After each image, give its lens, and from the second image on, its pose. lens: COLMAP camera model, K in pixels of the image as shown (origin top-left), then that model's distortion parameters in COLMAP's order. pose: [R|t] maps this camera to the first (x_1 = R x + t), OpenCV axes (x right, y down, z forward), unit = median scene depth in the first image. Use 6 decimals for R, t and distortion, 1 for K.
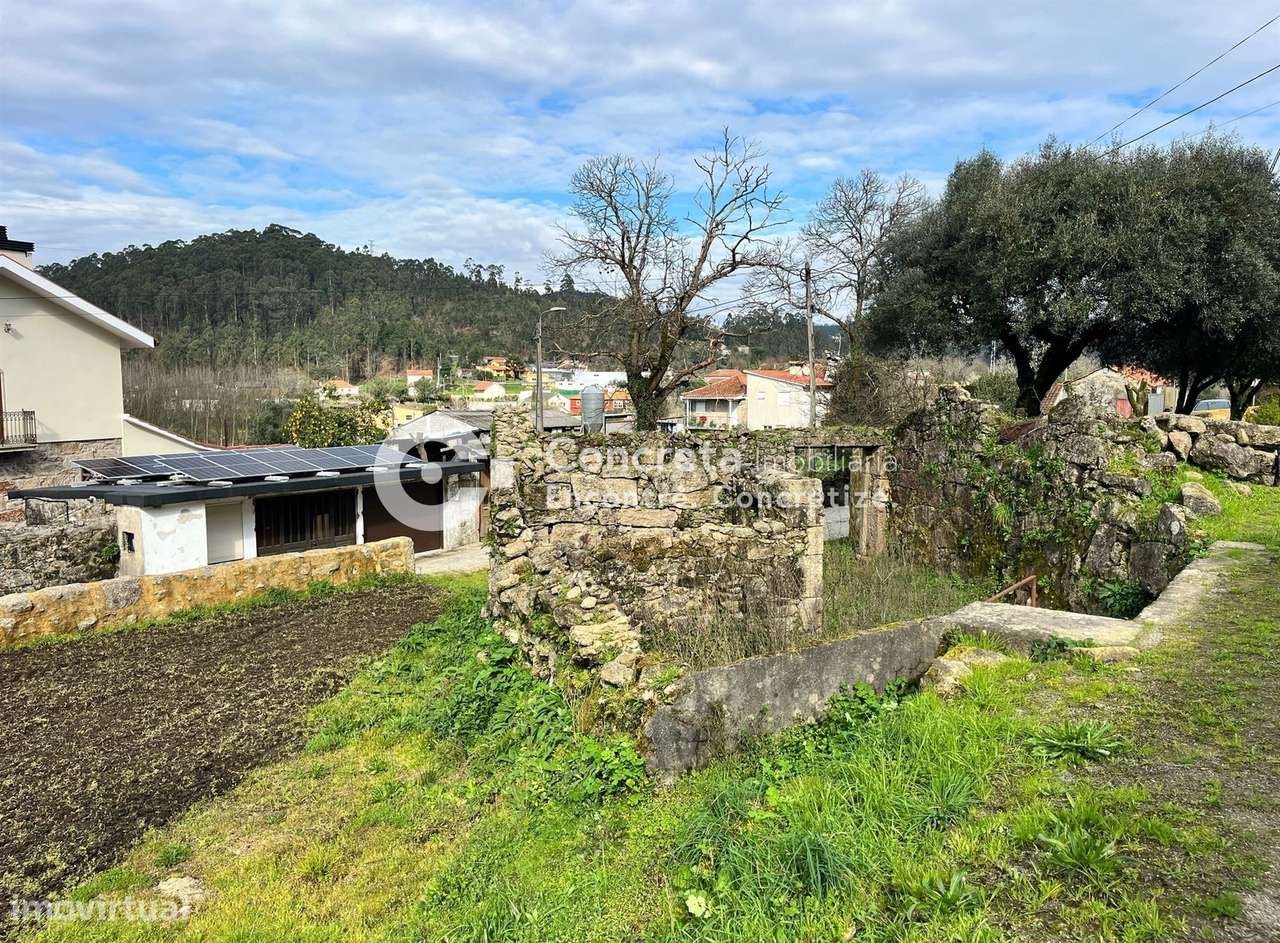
lens RADIAL K [[985.6, 0, 640.0], [0, 985.6, 471.5], [0, 0, 1]] dist [0.074366, -0.102496]
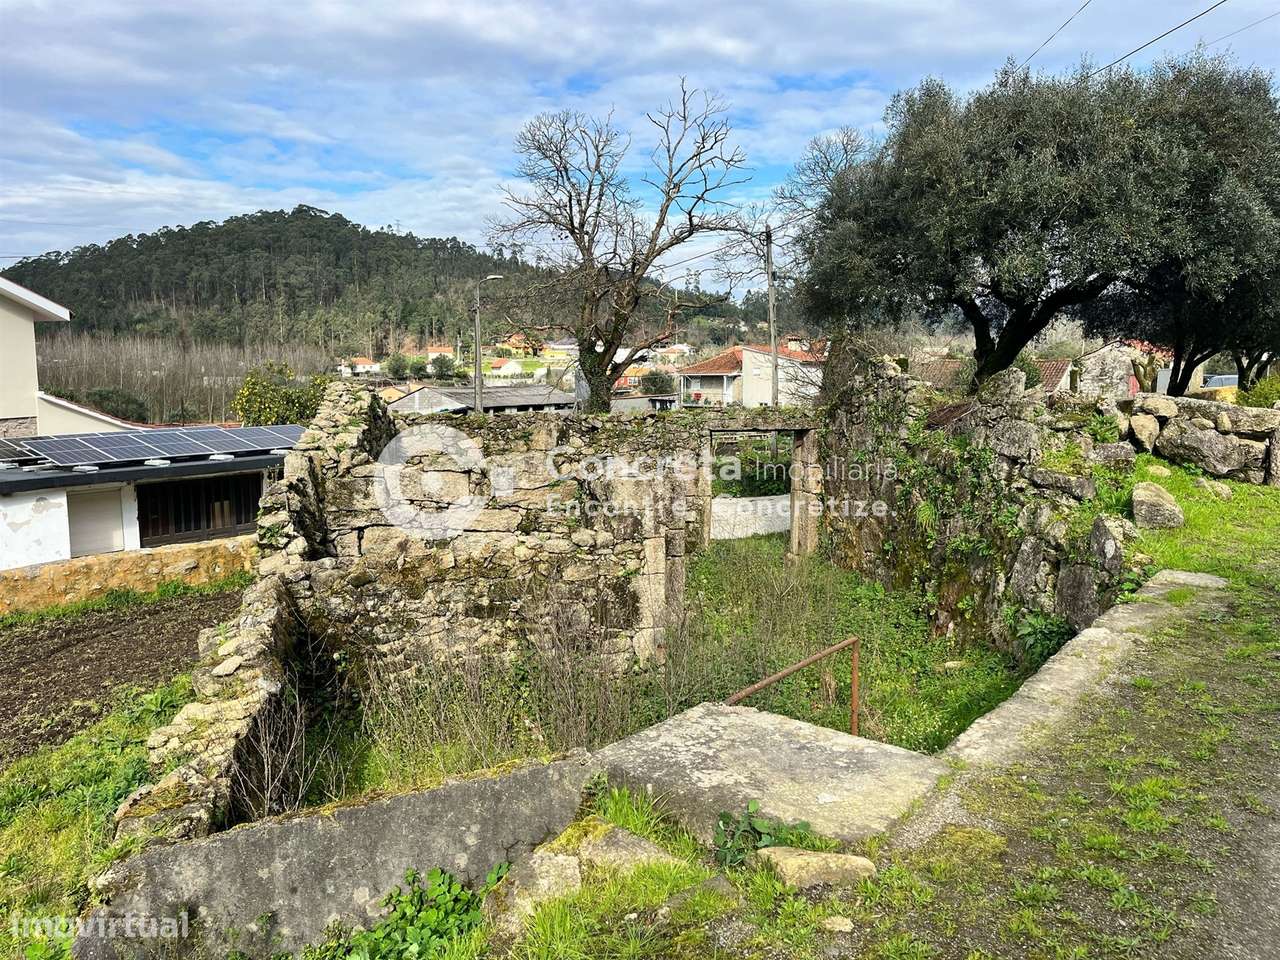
lens RADIAL K [[953.4, 0, 638.9], [0, 953.4, 462.5], [0, 0, 1]] dist [0.066960, -0.090404]
pose [[0.999212, 0.003016, -0.039567, 0.118341], [-0.002337, 0.999850, 0.017188, -0.010078], [0.039613, -0.017082, 0.999069, 0.151449]]
